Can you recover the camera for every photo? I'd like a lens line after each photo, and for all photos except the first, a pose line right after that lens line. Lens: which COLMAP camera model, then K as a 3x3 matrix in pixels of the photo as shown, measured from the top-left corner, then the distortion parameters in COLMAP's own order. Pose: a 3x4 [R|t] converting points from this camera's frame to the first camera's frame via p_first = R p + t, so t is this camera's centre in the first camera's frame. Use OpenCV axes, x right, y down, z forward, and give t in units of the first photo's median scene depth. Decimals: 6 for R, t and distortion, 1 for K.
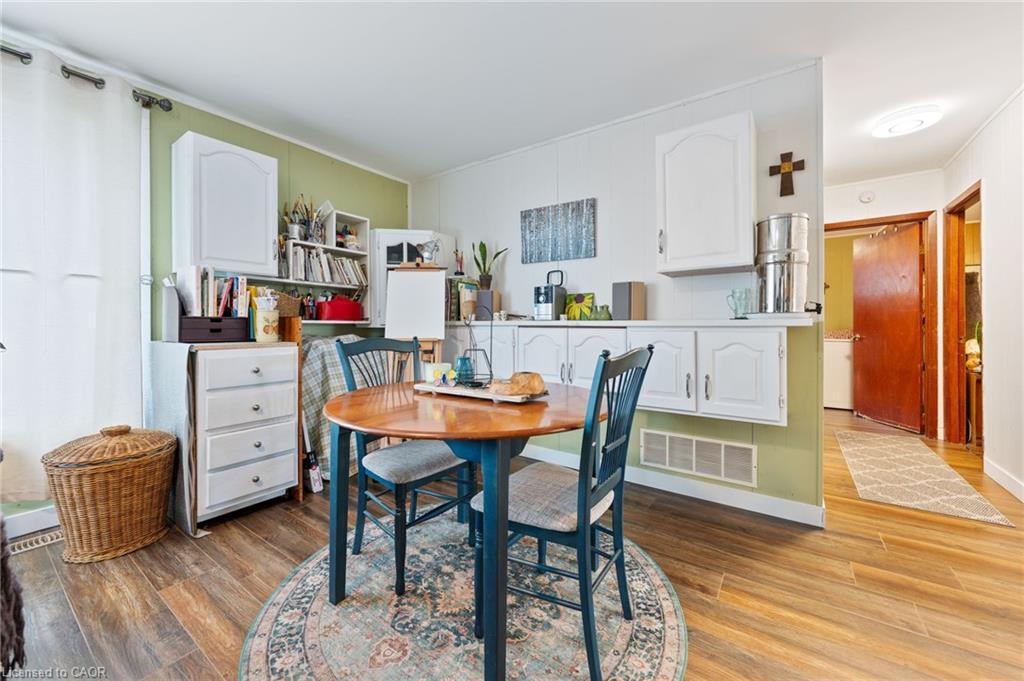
lens RADIAL K [[396.9, 0, 510.8], [0, 396.9, 329.8], [0, 0, 1]] dist [-0.003166, 0.000590]
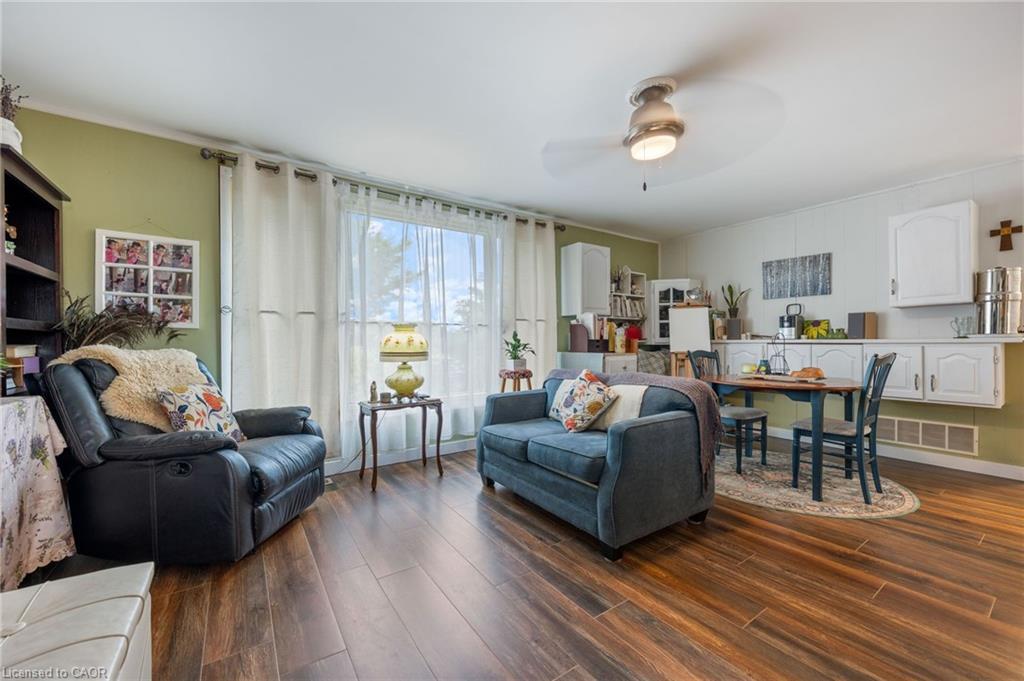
lens RADIAL K [[396.9, 0, 512.7], [0, 396.9, 348.6], [0, 0, 1]] dist [-0.003166, 0.000590]
pose [[0.937174, -0.000525, -0.348861, -0.409676], [0.002588, 0.999982, 0.005447, 0.000367], [0.348852, -0.006008, 0.937159, -0.831689]]
